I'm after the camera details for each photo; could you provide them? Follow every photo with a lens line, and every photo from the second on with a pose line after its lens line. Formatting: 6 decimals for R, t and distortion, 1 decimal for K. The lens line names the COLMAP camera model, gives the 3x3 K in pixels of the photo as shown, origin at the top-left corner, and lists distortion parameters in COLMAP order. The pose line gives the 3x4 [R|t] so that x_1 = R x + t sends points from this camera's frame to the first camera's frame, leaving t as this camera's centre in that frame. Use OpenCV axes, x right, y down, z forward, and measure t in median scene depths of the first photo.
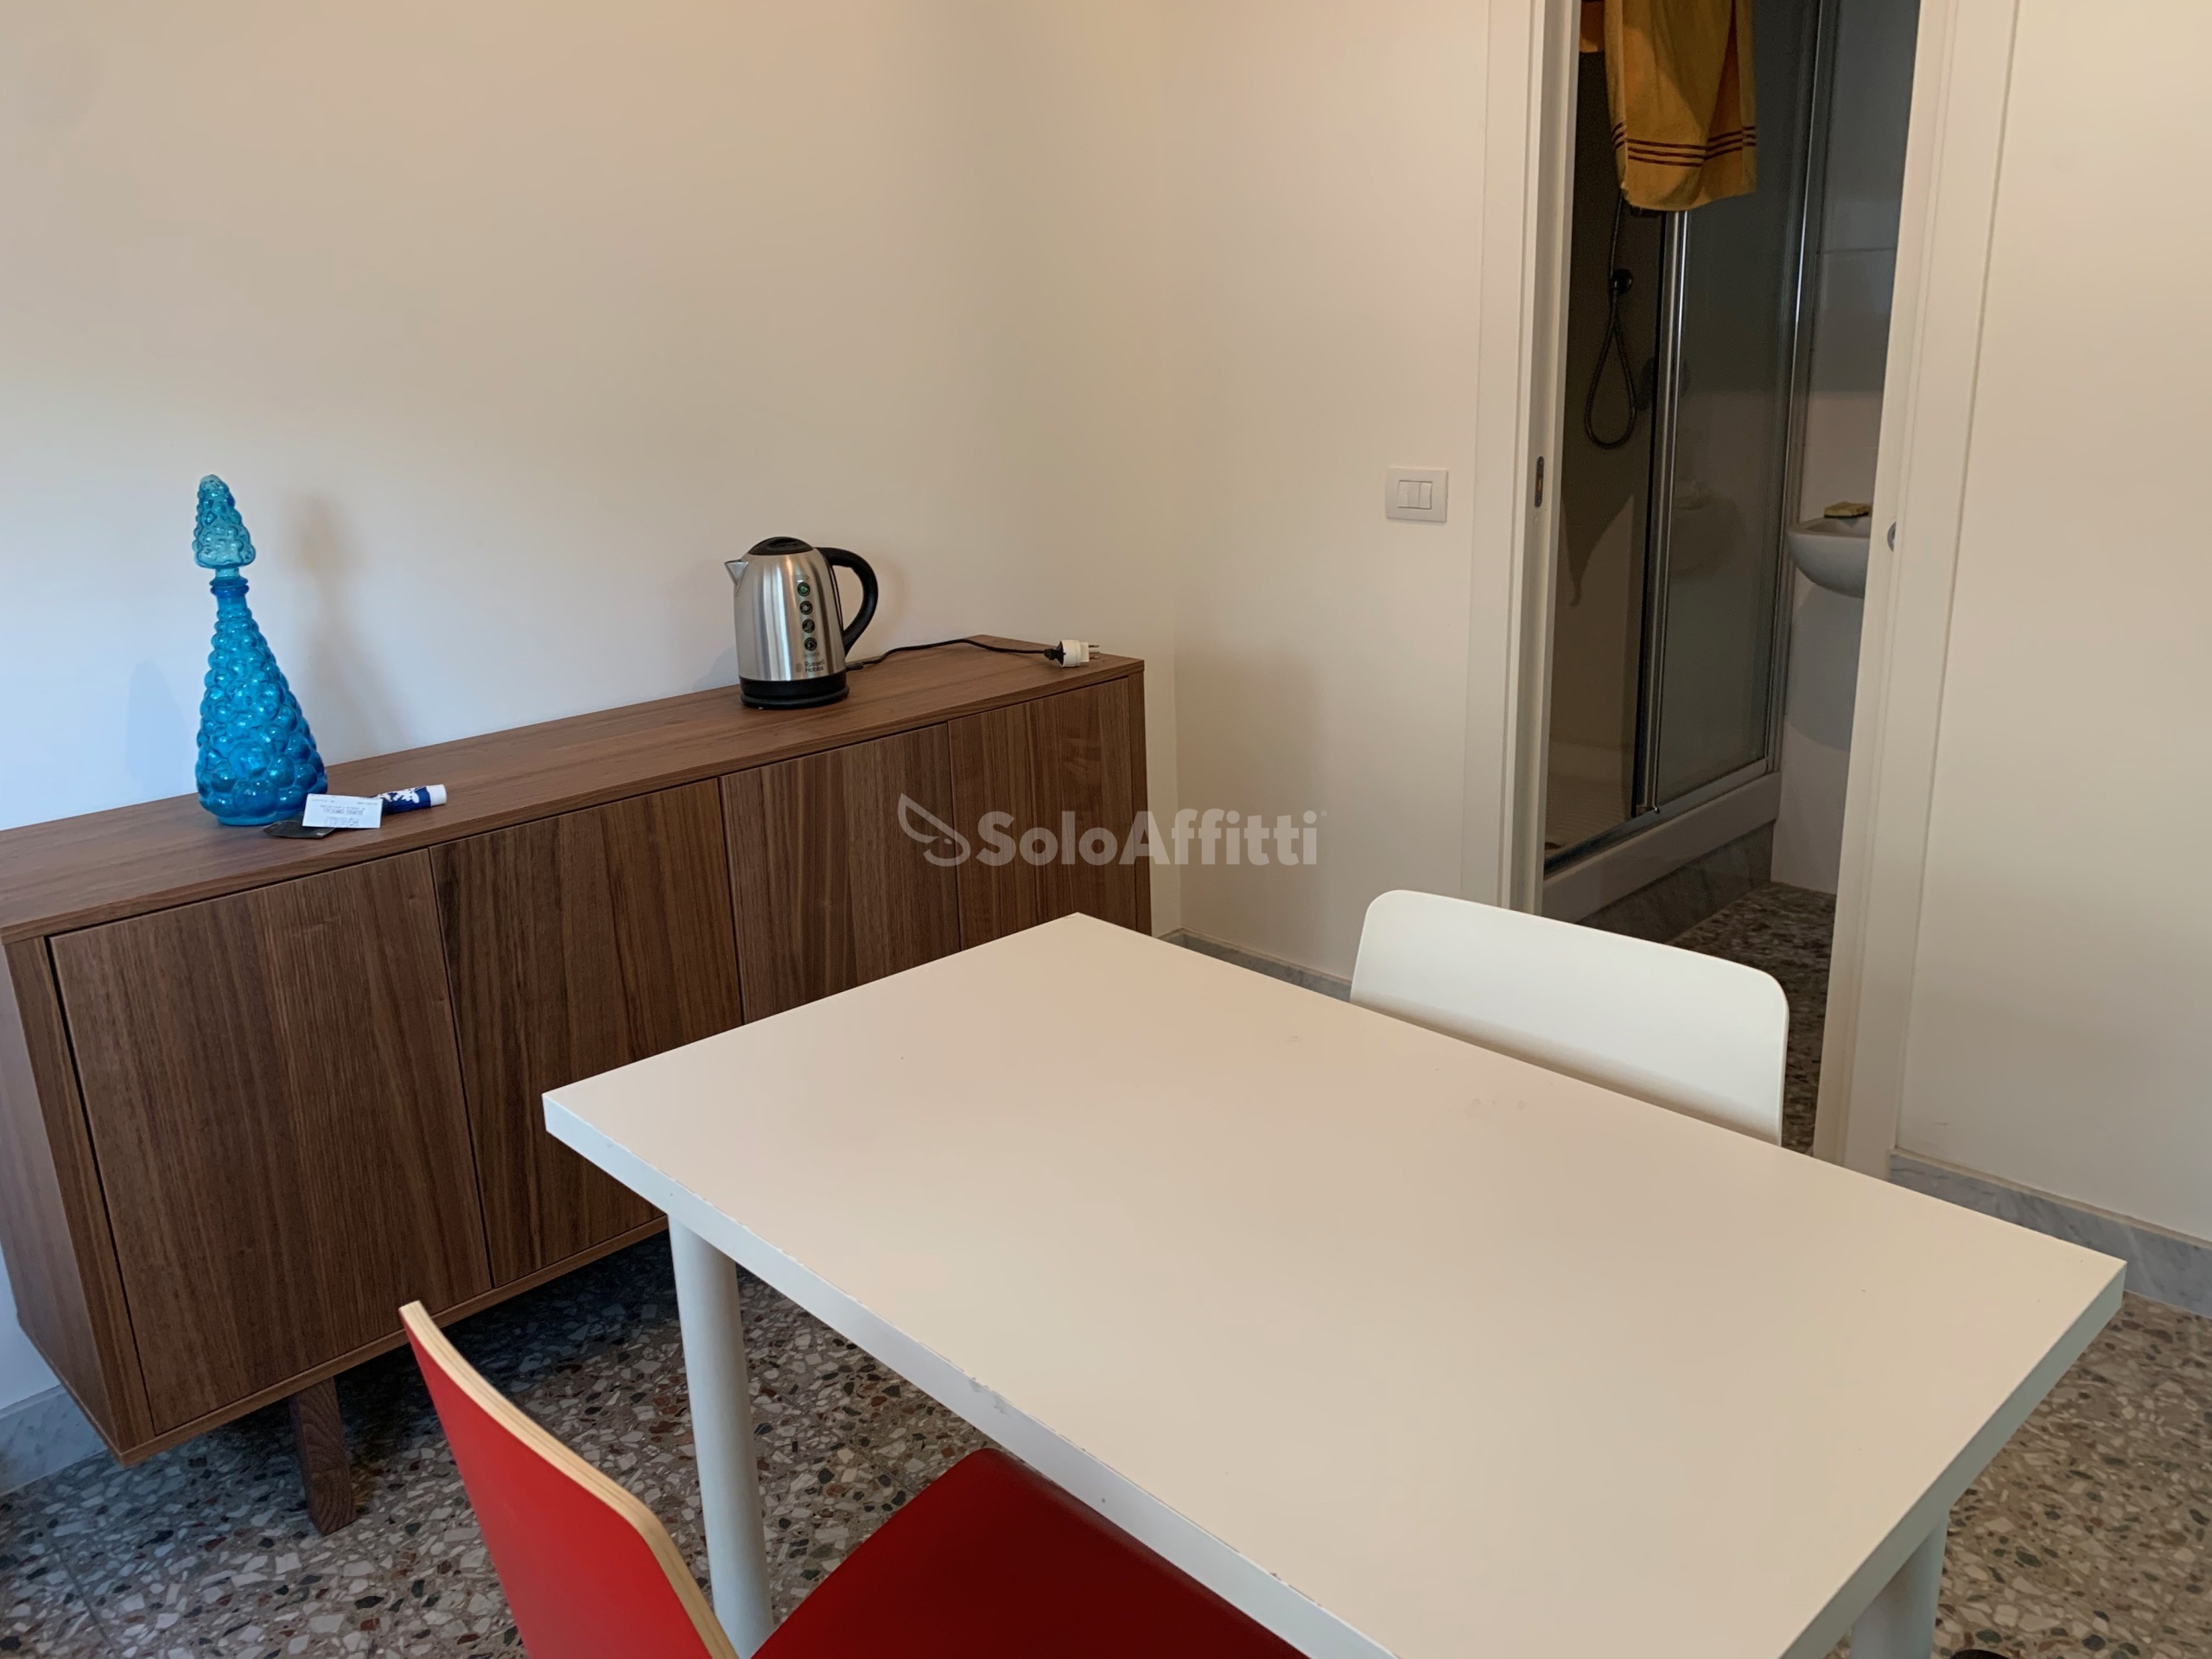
lens RADIAL K [[1685.9, 0, 1107.7], [0, 1685.9, 798.7], [0, 0, 1]] dist [0.005153, 0.000398]
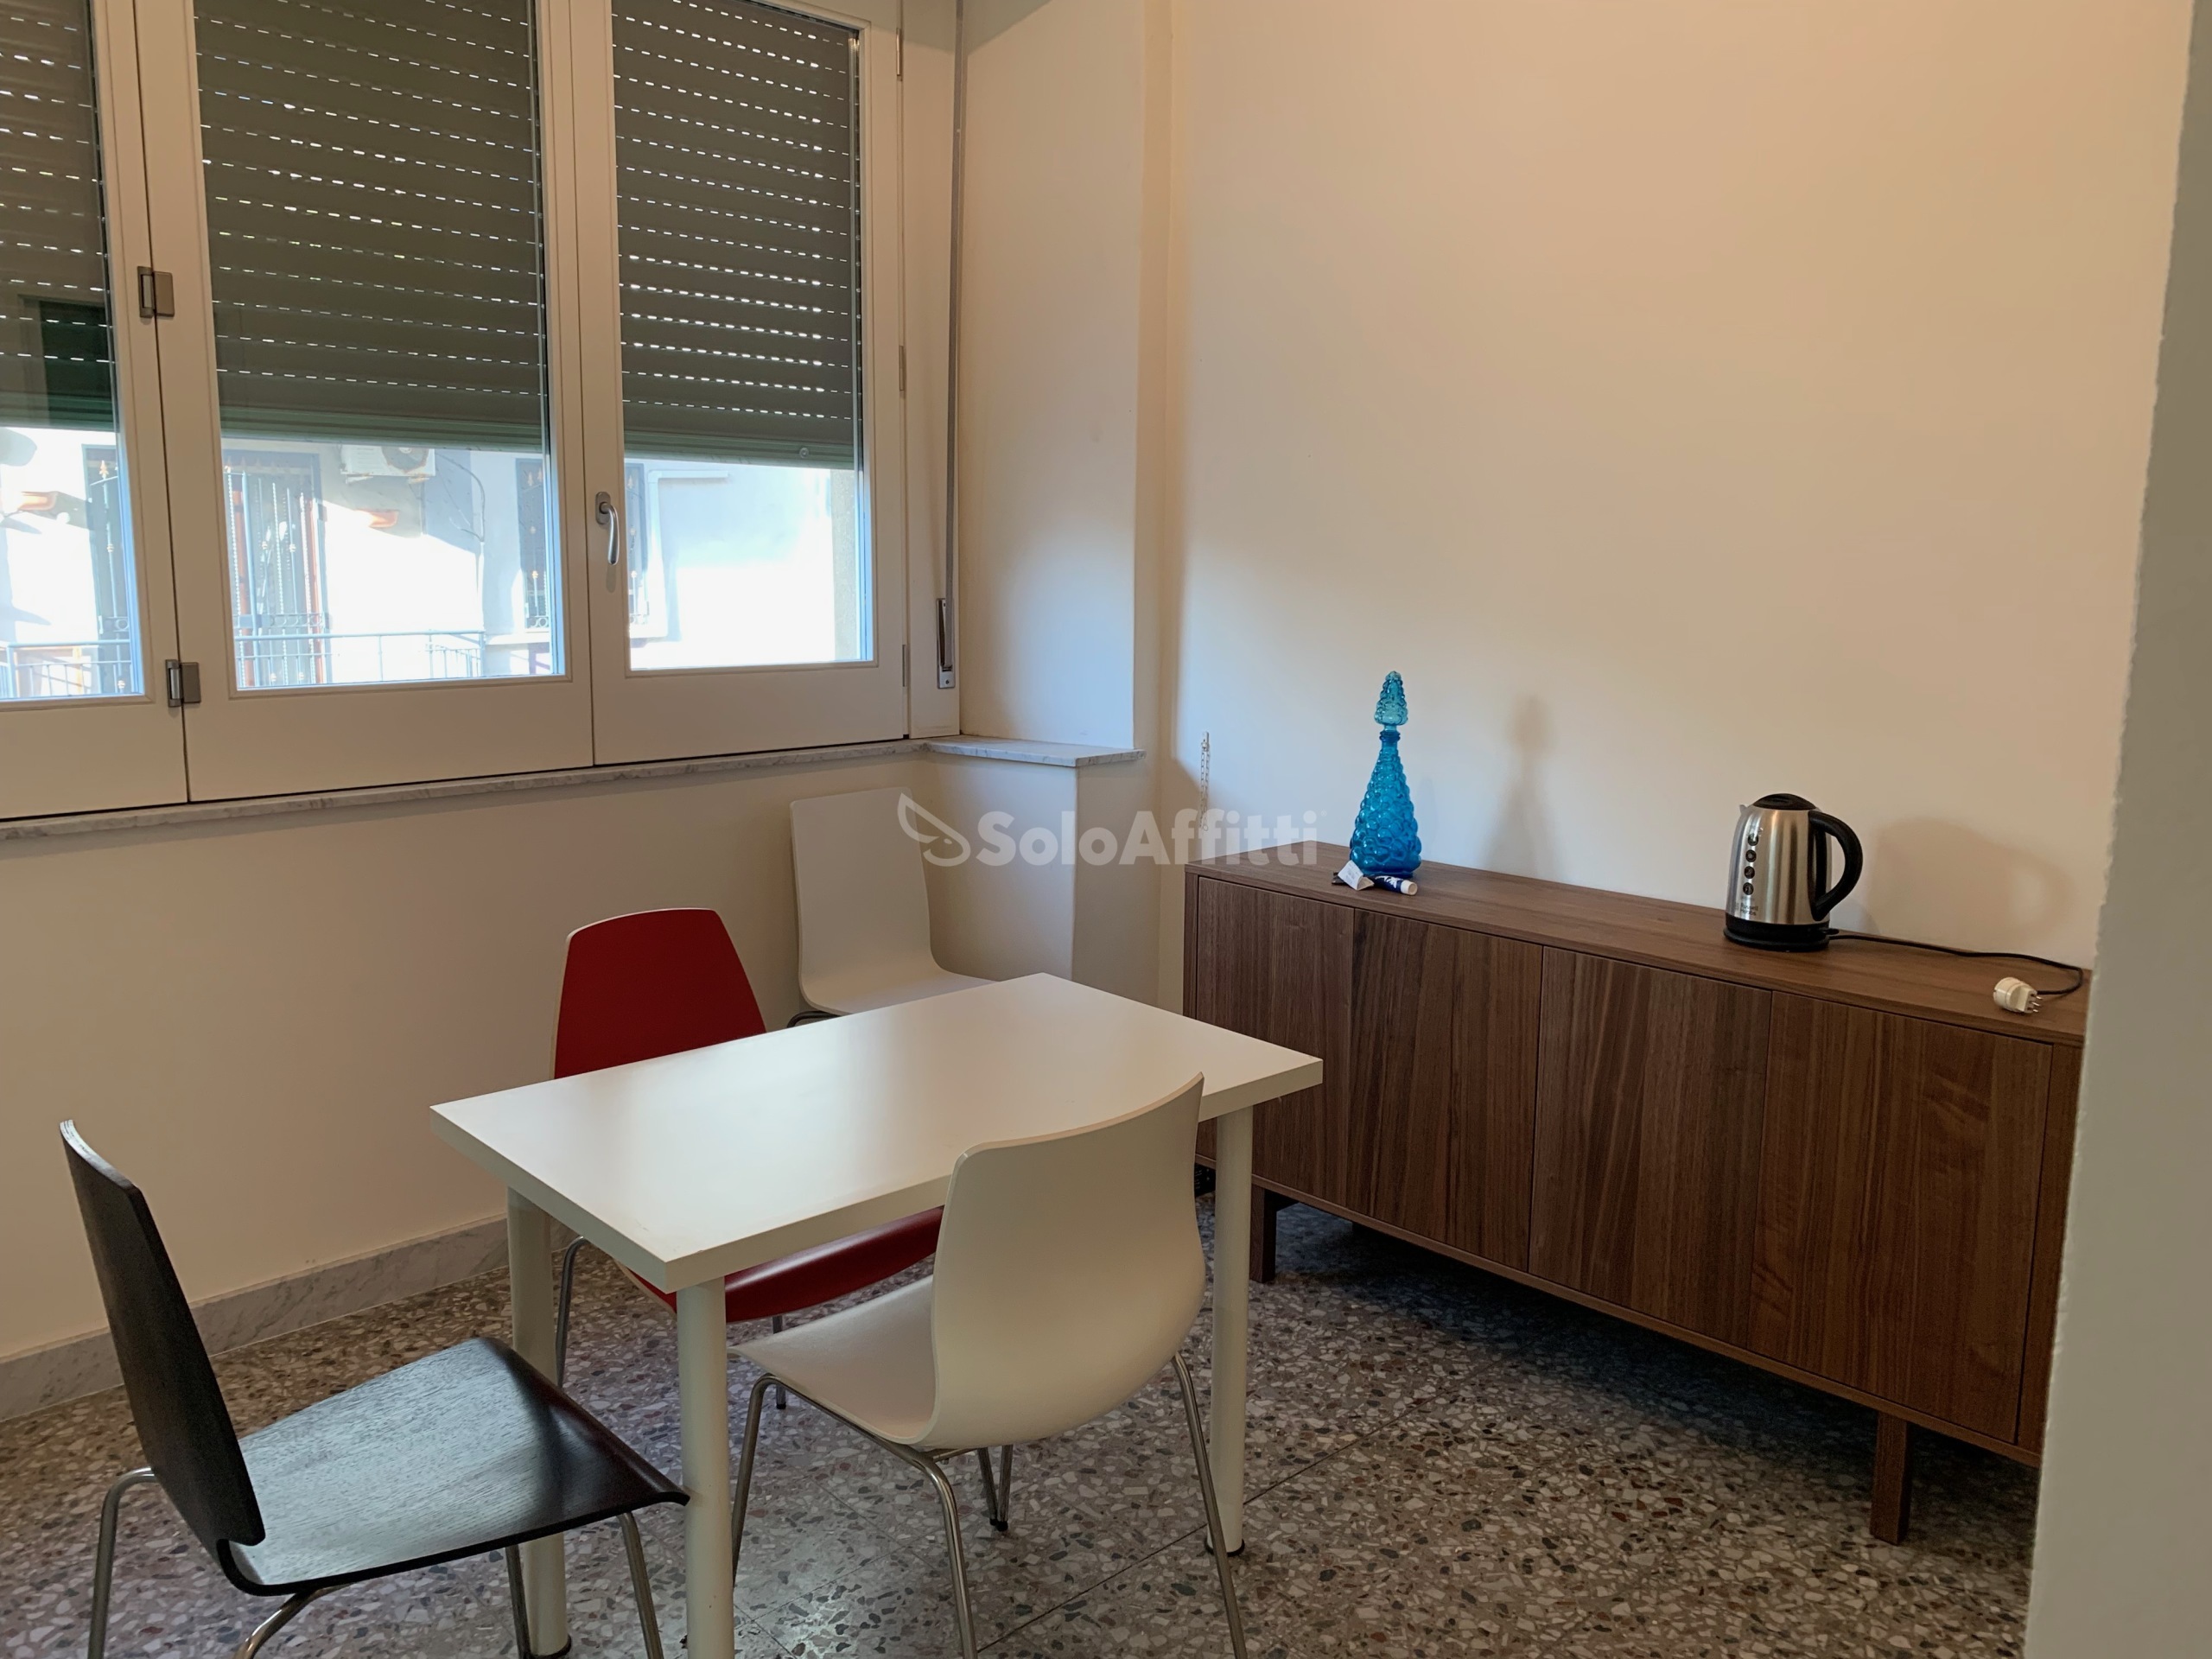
lens RADIAL K [[1653.7, 0, 1106.0], [0, 1653.7, 829.5], [0, 0, 1]] dist [-0.004154, -0.001256]
pose [[-0.039092, 0.189836, -0.981037, 0.952013], [-0.282357, 0.939677, 0.193084, -0.233738], [0.958512, 0.284551, 0.016868, 0.614821]]
